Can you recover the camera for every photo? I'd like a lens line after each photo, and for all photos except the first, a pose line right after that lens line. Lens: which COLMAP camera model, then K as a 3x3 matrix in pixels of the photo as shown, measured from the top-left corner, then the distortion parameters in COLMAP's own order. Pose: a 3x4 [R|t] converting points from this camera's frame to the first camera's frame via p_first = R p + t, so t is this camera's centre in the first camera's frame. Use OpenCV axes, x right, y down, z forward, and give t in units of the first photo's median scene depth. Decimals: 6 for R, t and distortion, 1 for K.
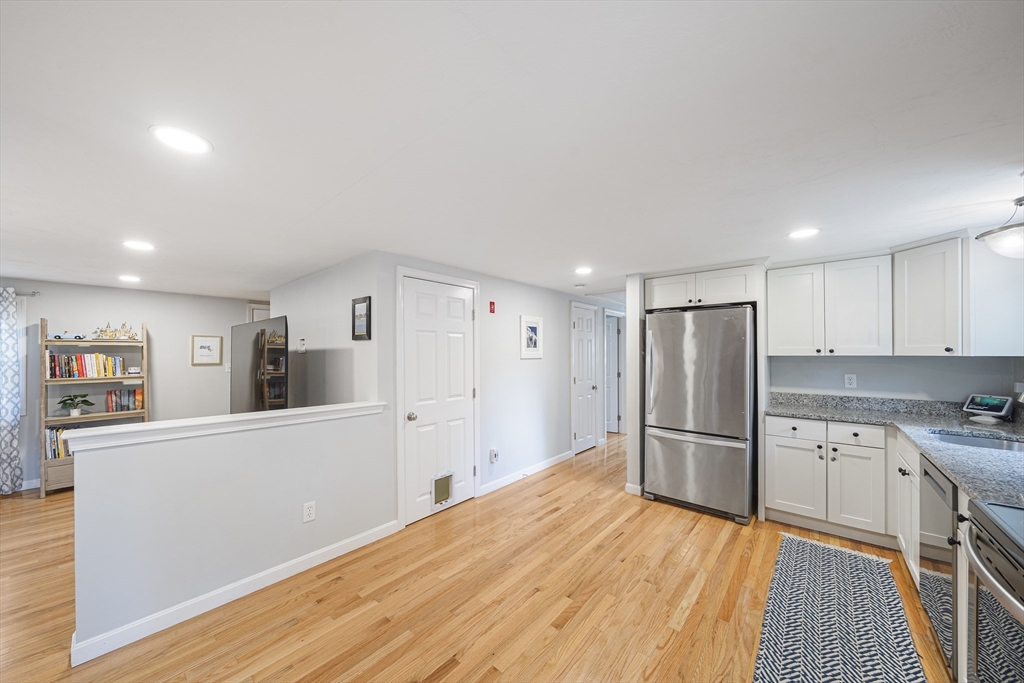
lens RADIAL K [[356.4, 0, 494.9], [0, 356.4, 353.3], [0, 0, 1]] dist [-0.002683, 0.000020]
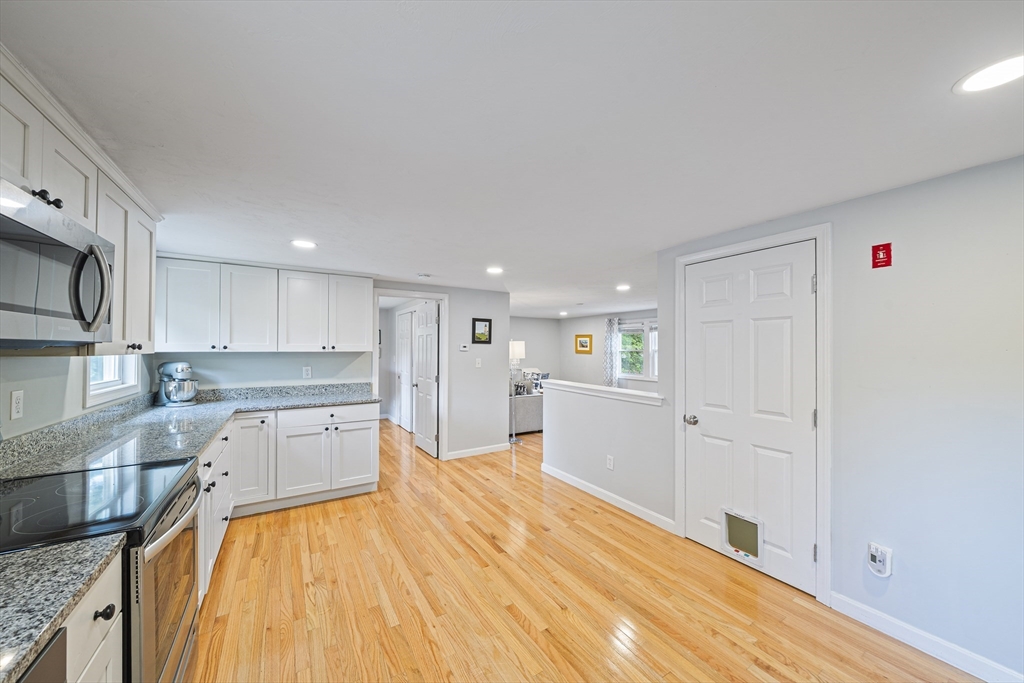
lens RADIAL K [[356.4, 0, 510.1], [0, 356.4, 344.9], [0, 0, 1]] dist [-0.002683, 0.000020]
pose [[-0.261190, -0.005546, -0.965272, 0.817790], [0.000551, 0.999982, -0.005894, -0.005564], [0.965287, -0.002072, -0.261182, 0.869837]]
